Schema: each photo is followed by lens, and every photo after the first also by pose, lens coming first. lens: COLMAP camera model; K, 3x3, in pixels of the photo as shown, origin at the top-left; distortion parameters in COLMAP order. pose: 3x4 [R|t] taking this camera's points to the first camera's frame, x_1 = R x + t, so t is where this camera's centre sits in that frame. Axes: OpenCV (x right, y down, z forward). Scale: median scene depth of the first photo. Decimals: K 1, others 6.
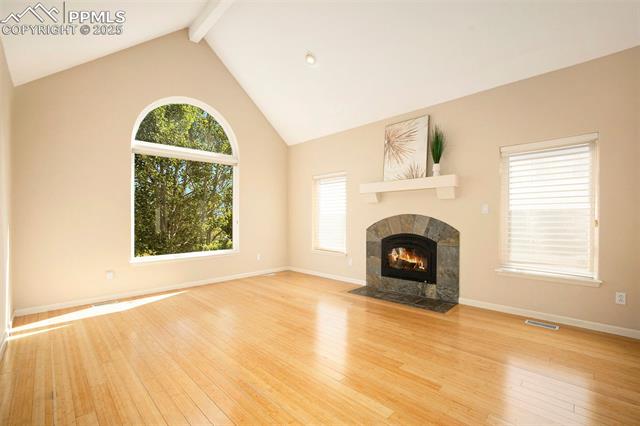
lens RADIAL K [[275.9, 0, 320.8], [0, 275.9, 214.1], [0, 0, 1]] dist [-0.020473, 0.001575]
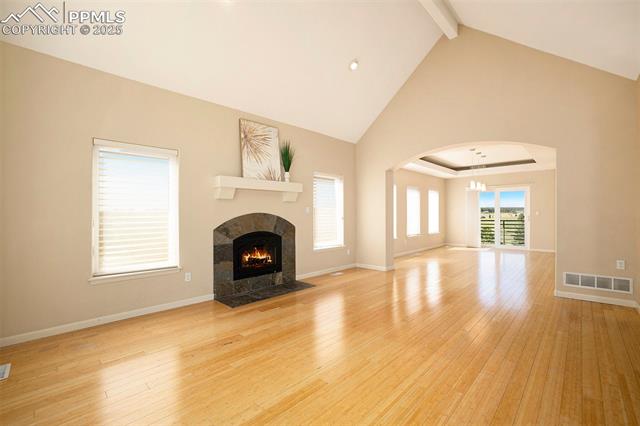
lens RADIAL K [[275.9, 0, 313.9], [0, 275.9, 214.0], [0, 0, 1]] dist [-0.020473, 0.001575]
pose [[0.009942, 0.014540, 0.999845, -0.754378], [-0.001896, 0.999893, -0.014522, 0.020152], [-0.999949, -0.001751, 0.009969, 0.808479]]
